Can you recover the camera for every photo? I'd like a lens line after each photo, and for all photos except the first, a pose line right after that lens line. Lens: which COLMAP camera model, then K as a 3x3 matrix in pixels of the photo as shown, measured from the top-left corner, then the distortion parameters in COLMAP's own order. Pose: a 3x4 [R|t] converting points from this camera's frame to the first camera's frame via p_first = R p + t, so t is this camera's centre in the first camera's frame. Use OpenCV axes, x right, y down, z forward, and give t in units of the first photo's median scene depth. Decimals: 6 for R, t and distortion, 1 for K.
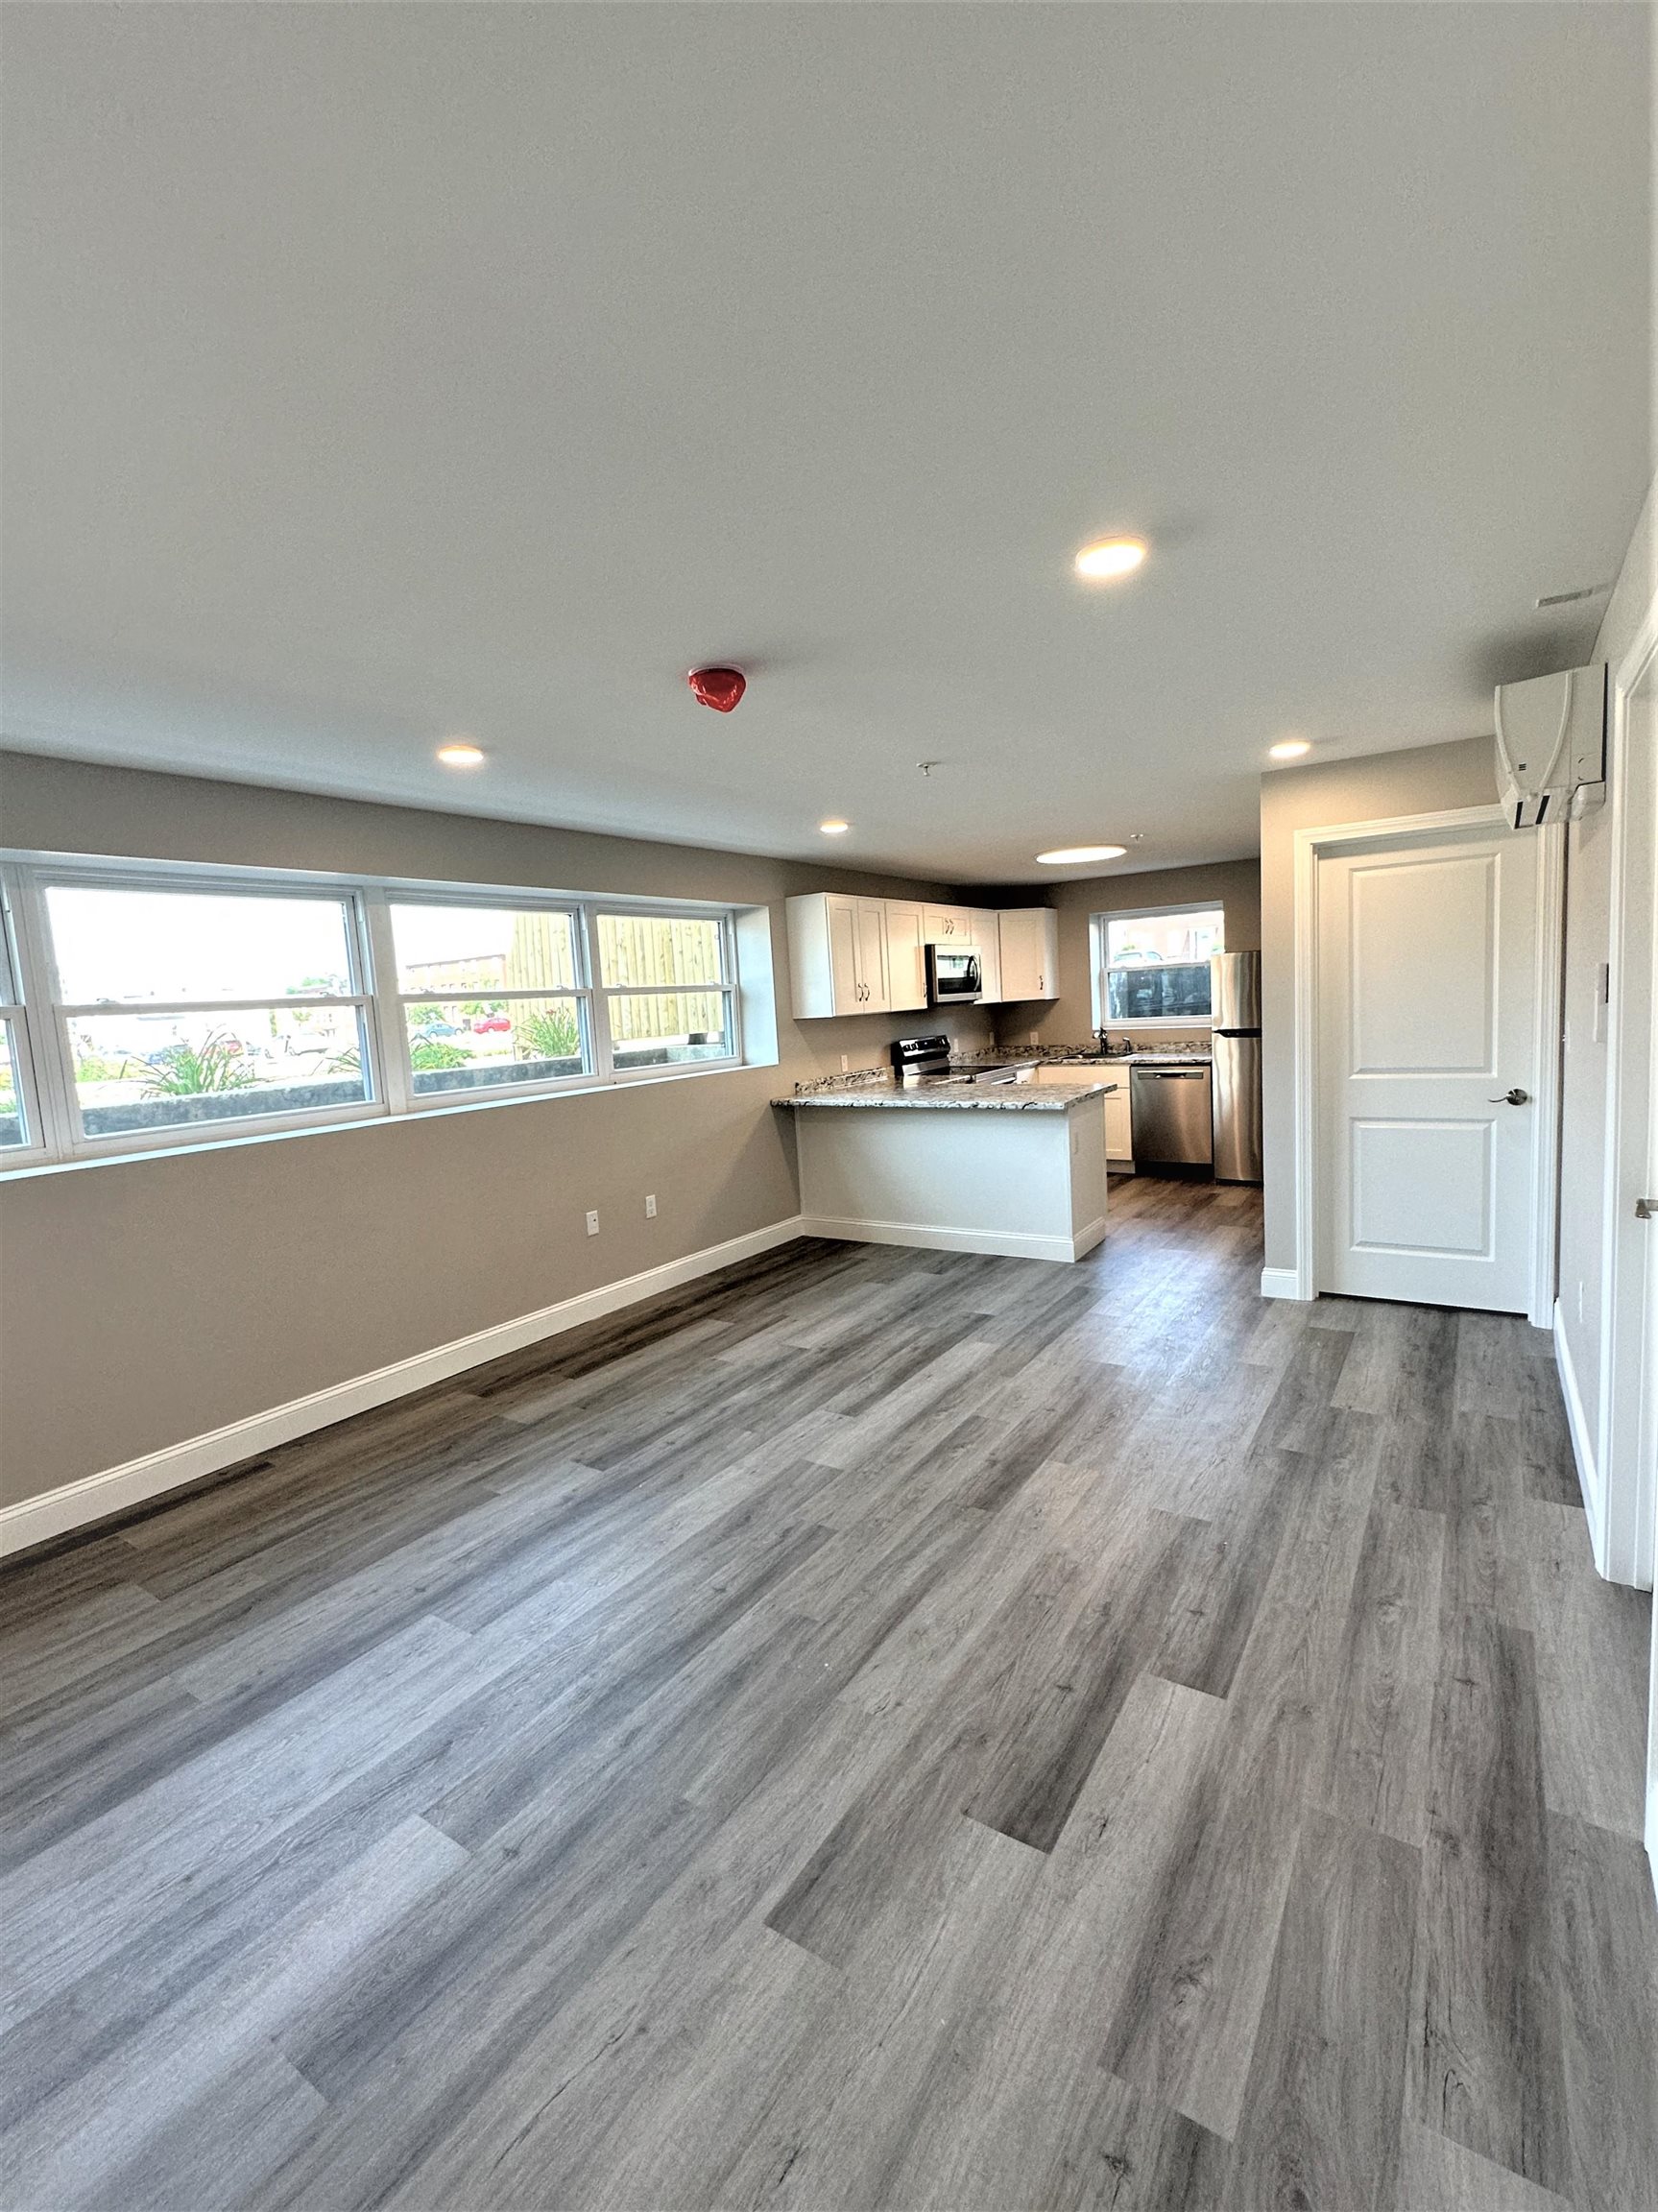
lens RADIAL K [[924.8, 0, 842.8], [0, 924.8, 1118.5], [0, 0, 1]] dist [-0.000673, 0.000257]
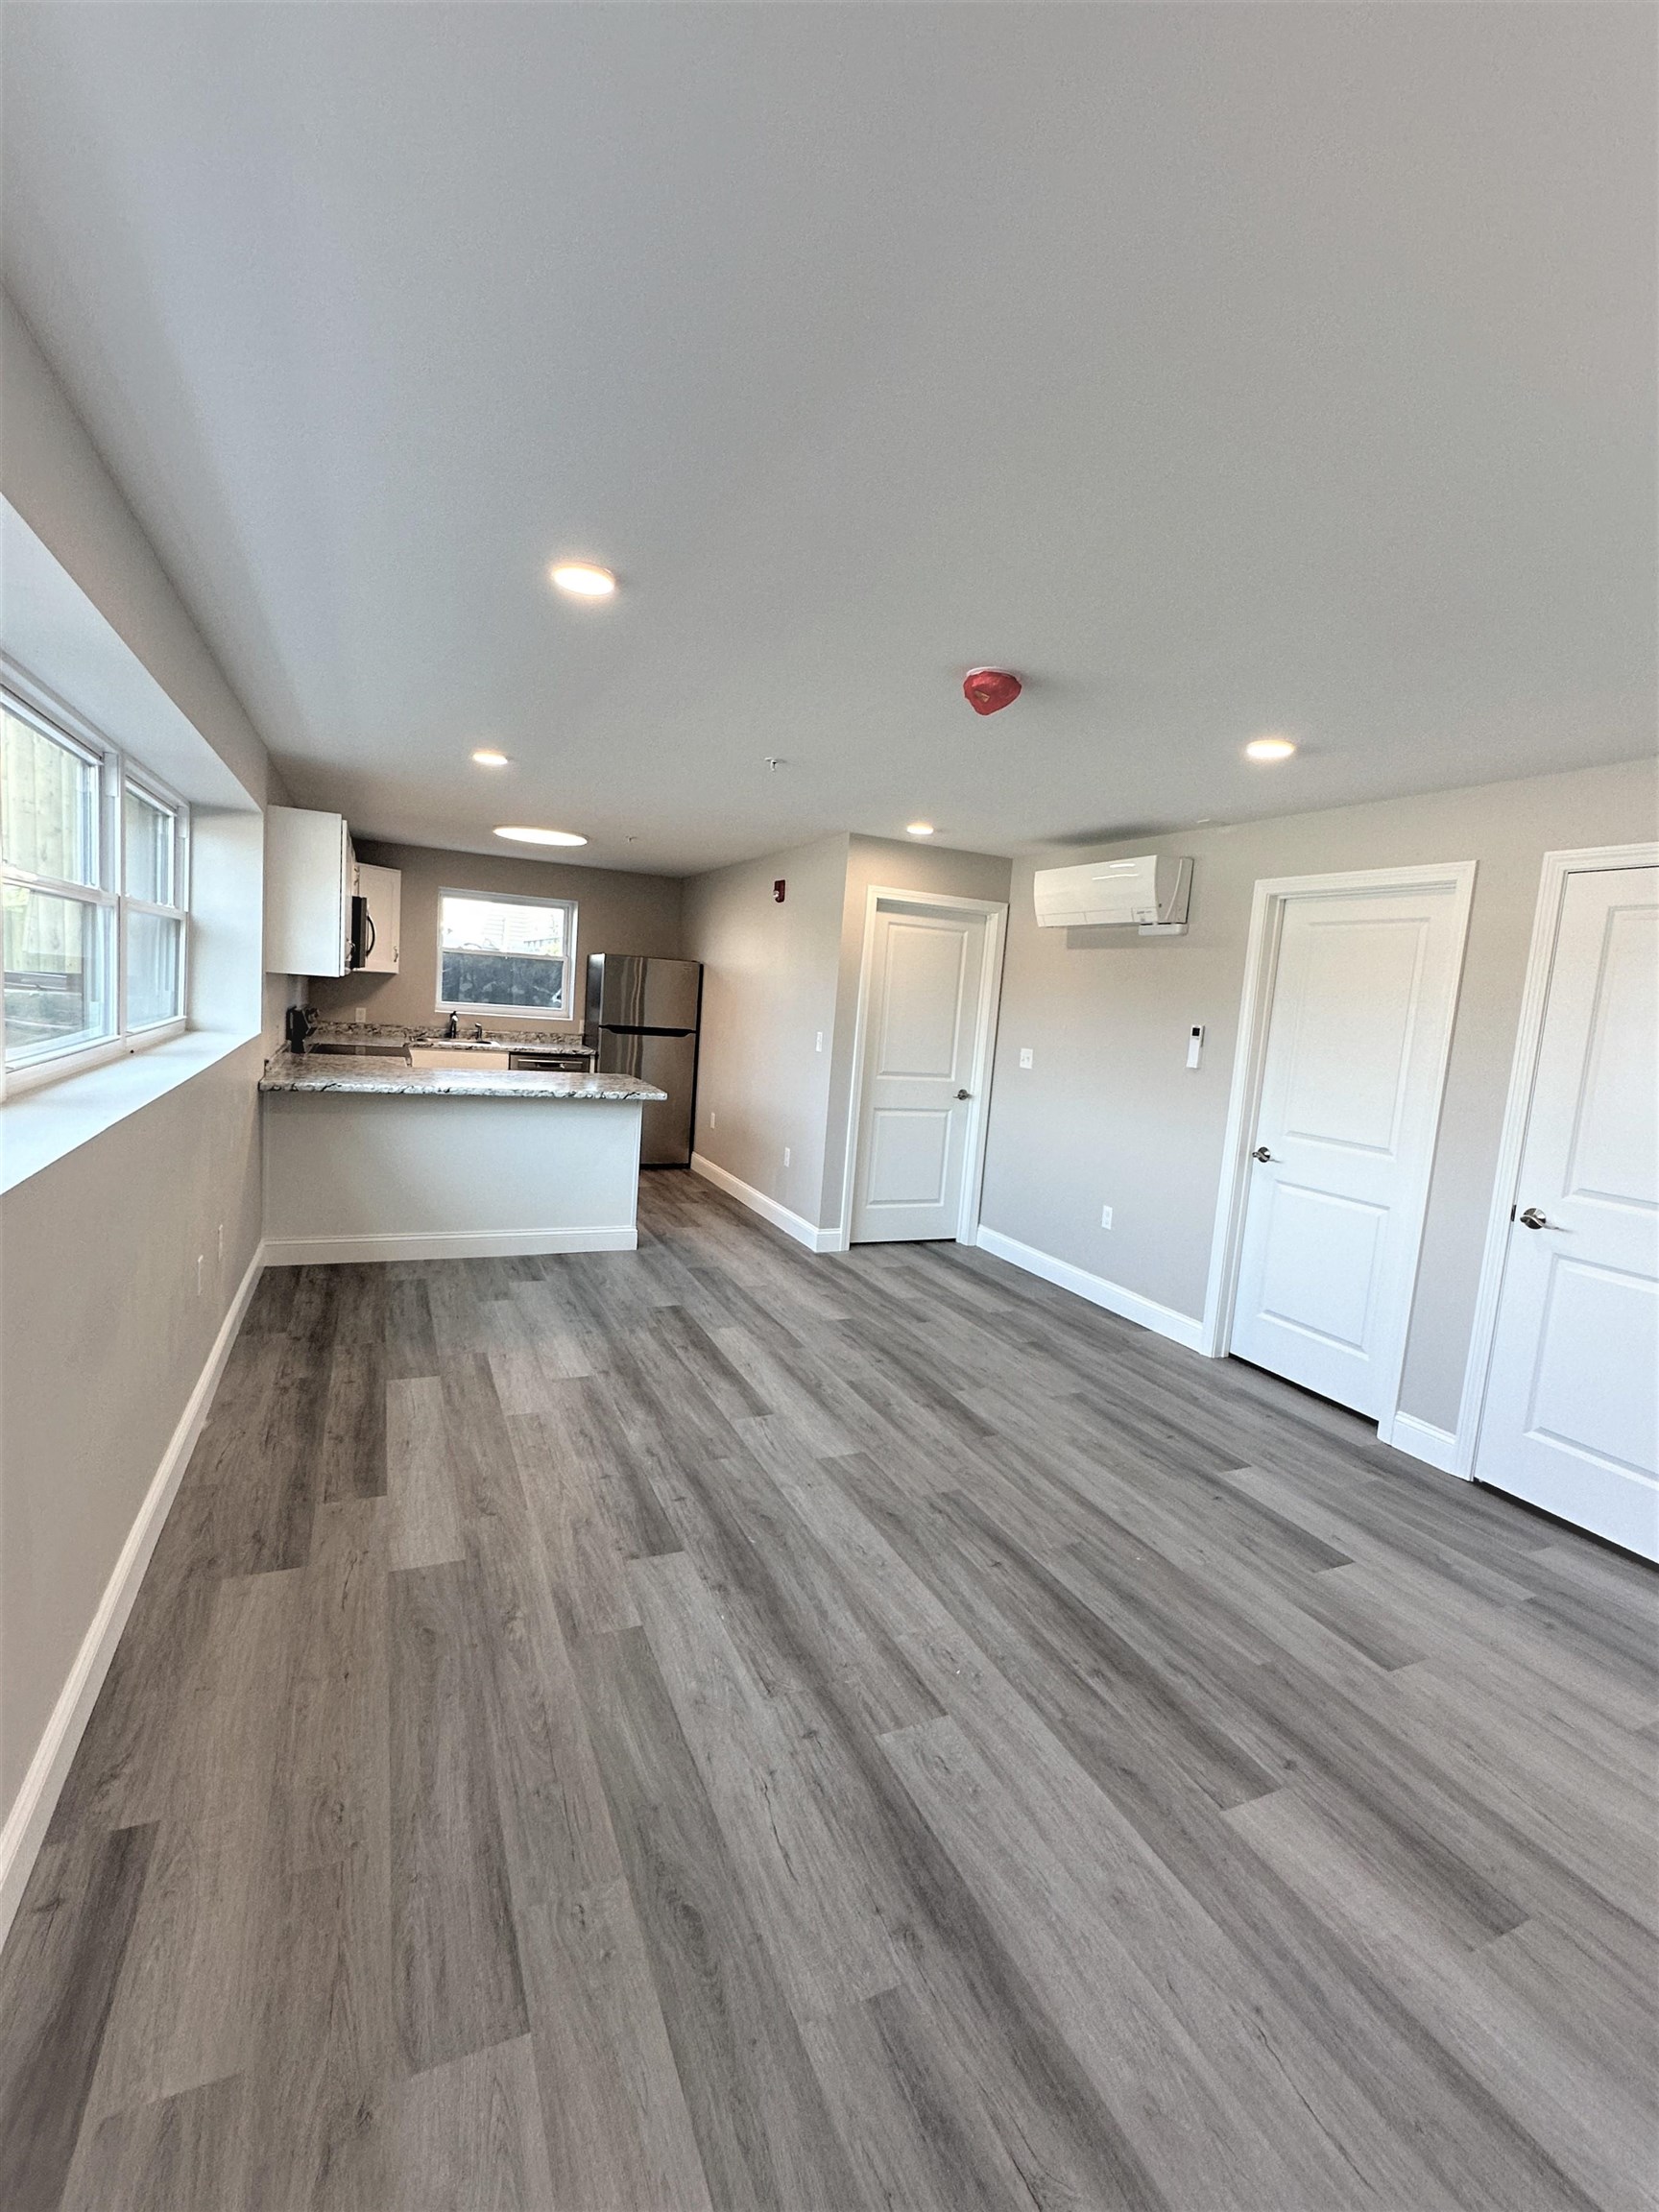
lens RADIAL K [[924.8, 0, 828.6], [0, 924.8, 1132.3], [0, 0, 1]] dist [-0.000673, 0.000257]
pose [[0.553460, -0.021666, 0.832594, -0.659003], [-0.002383, 0.999616, 0.027596, -0.003141], [-0.832872, -0.017257, 0.553196, 0.354245]]
